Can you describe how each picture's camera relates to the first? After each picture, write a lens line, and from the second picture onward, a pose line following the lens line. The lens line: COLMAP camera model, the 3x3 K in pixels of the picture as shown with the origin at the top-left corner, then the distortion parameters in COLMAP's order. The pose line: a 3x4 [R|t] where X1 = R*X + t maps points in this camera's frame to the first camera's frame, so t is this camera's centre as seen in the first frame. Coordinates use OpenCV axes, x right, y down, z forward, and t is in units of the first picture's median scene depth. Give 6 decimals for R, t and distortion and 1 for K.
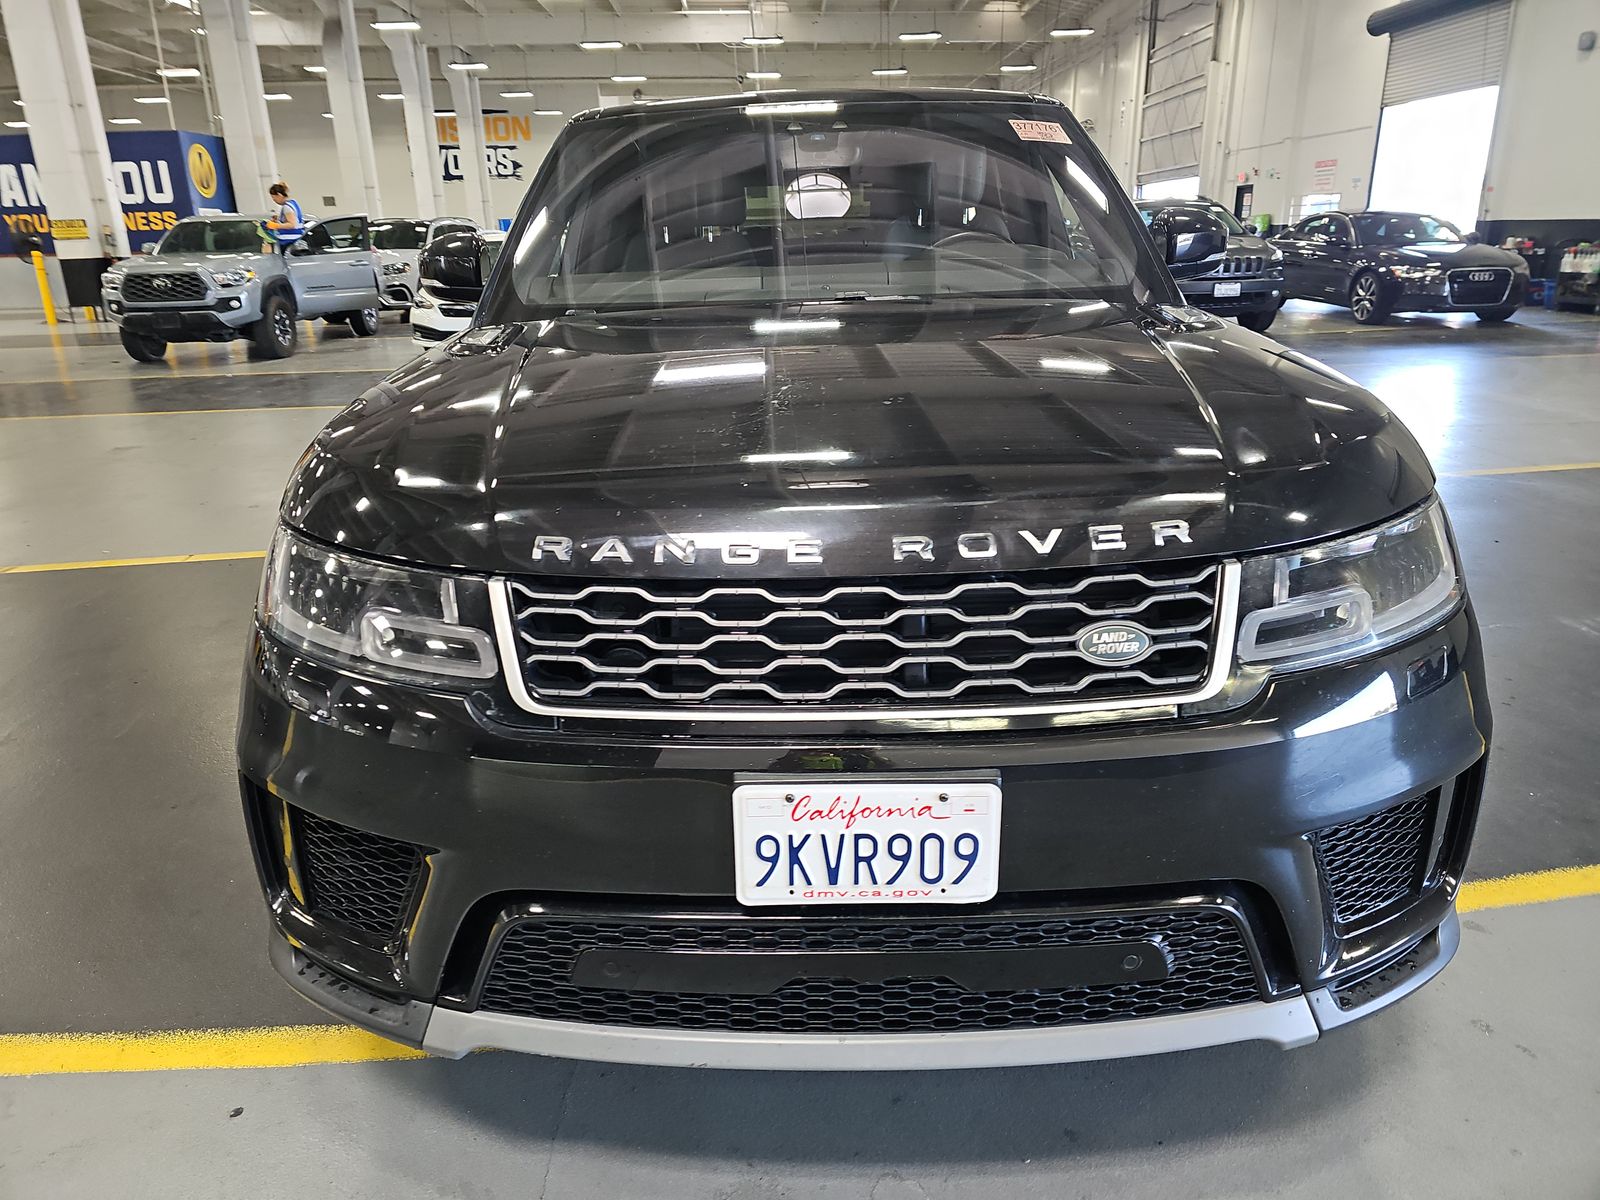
lens RADIAL K [[1084.1, 0, 800.0], [0, 1084.1, 600.0], [0, 0, 1]] dist [0.021941, 0.000730]
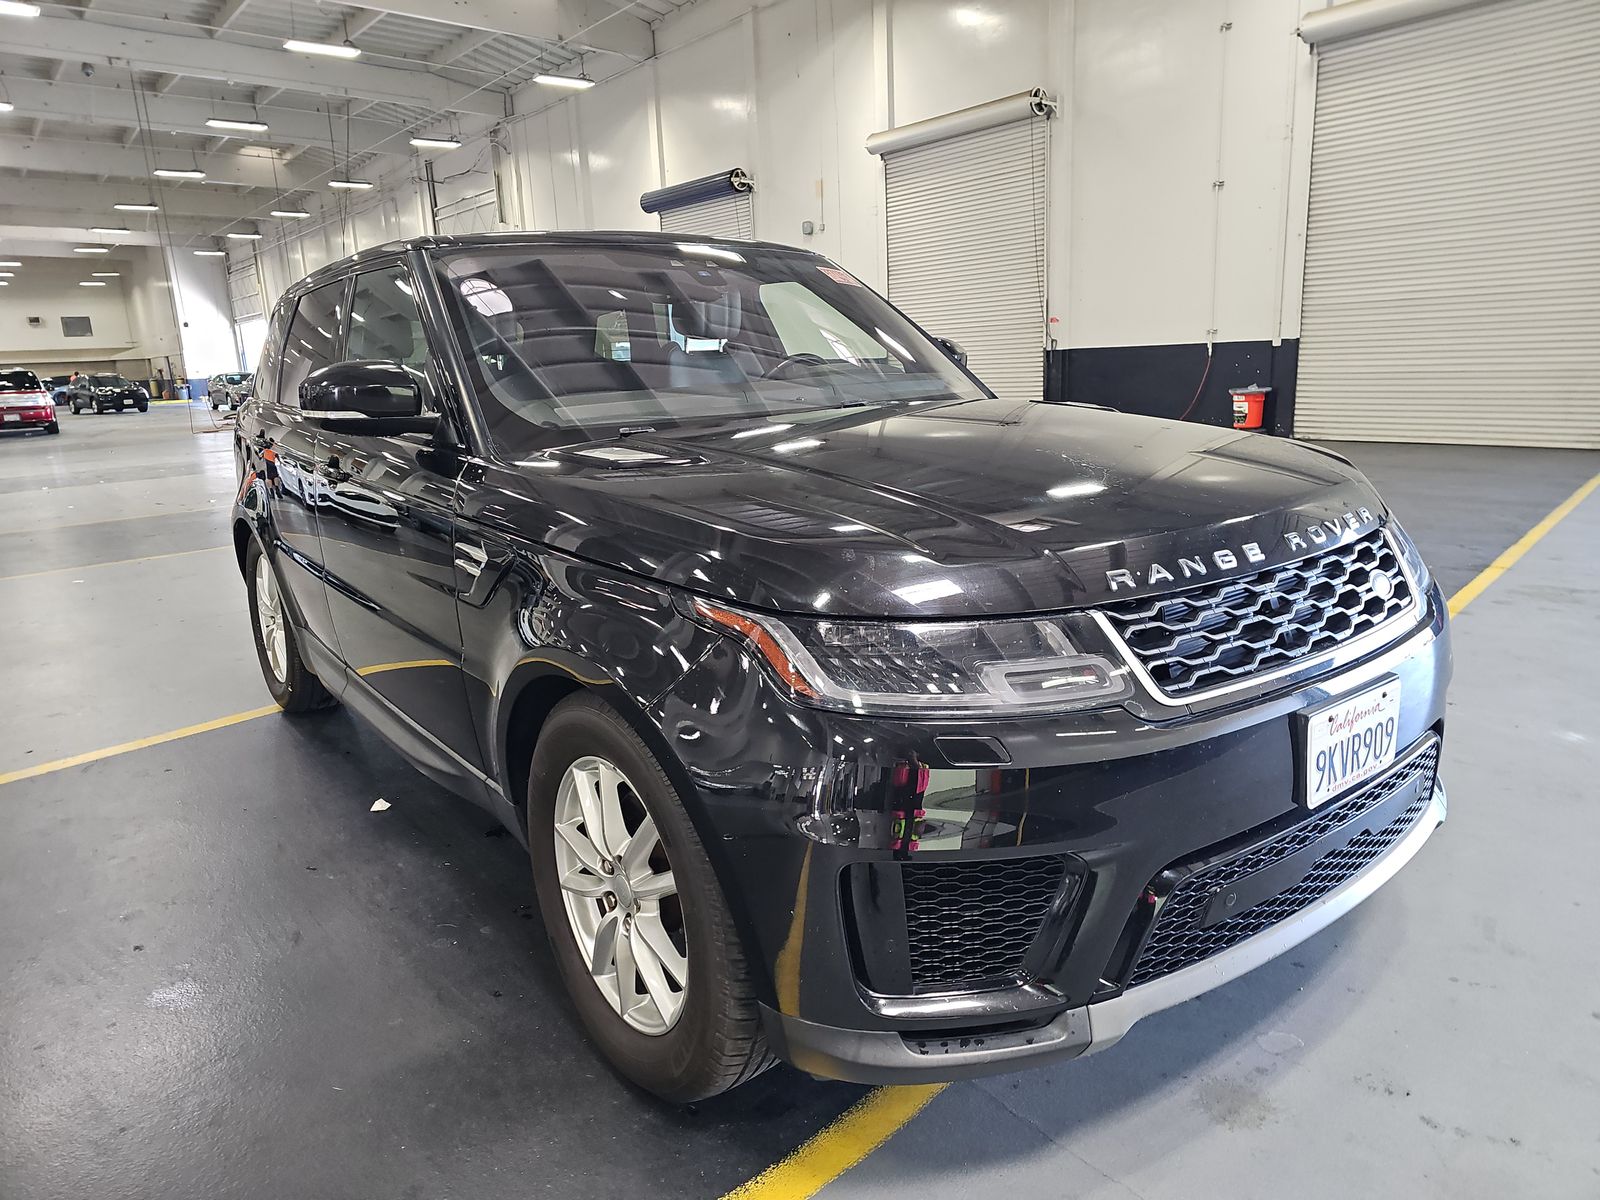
lens RADIAL K [[1084.1, 0, 800.0], [0, 1084.1, 600.0], [0, 0, 1]] dist [0.021941, 0.000730]
pose [[0.781354, -0.148048, 0.606274, -1.099051], [0.221419, 0.974021, -0.047510, -0.041129], [-0.583489, 0.171363, 0.793836, 0.202864]]
